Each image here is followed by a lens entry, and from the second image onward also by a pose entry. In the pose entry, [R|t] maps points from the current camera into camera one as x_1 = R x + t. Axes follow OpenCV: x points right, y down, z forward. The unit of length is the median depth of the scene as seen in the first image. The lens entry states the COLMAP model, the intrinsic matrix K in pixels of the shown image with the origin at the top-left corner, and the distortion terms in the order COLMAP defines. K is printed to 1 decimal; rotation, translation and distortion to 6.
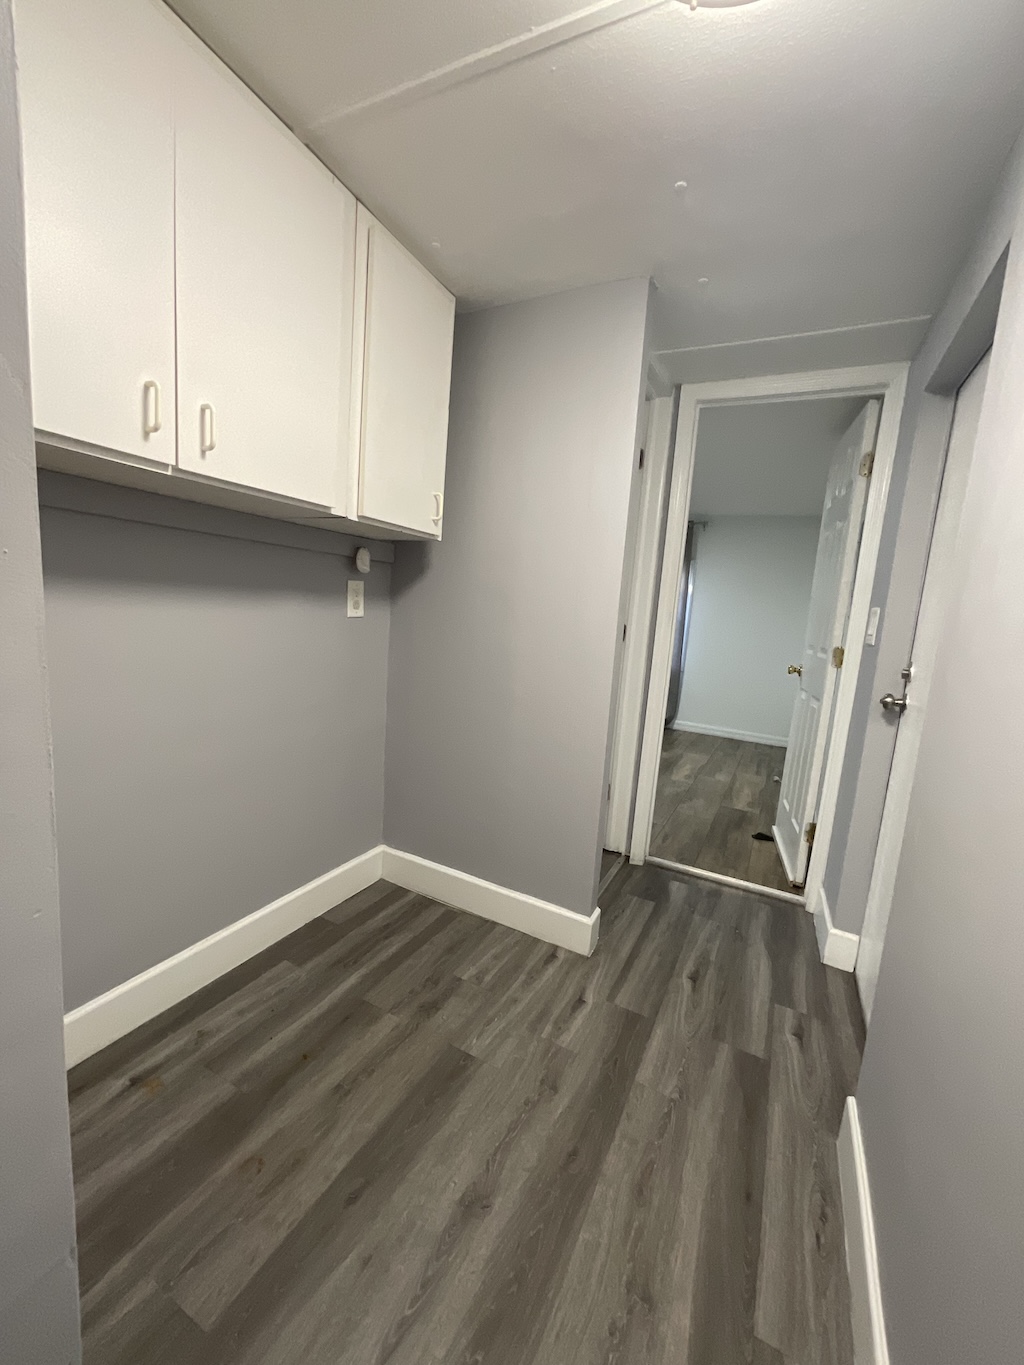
lens RADIAL K [[546.9, 0, 512.3], [0, 546.9, 680.3], [0, 0, 1]] dist [-0.003337, -0.000355]
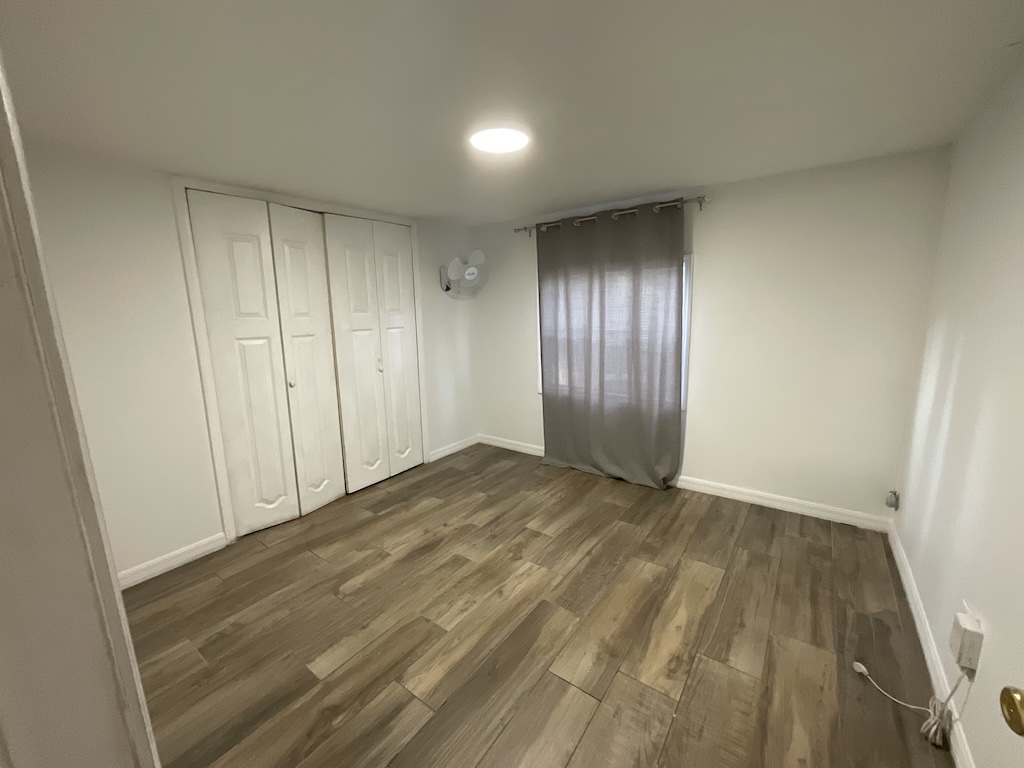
lens RADIAL K [[410.2, 0, 514.9], [0, 410.2, 384.3], [0, 0, 1]] dist [-0.003337, -0.000355]
pose [[0.984263, -0.067646, -0.163246, 0.199262], [0.072733, 0.997029, 0.025378, -0.091167], [0.161045, -0.036852, 0.986259, 0.468775]]
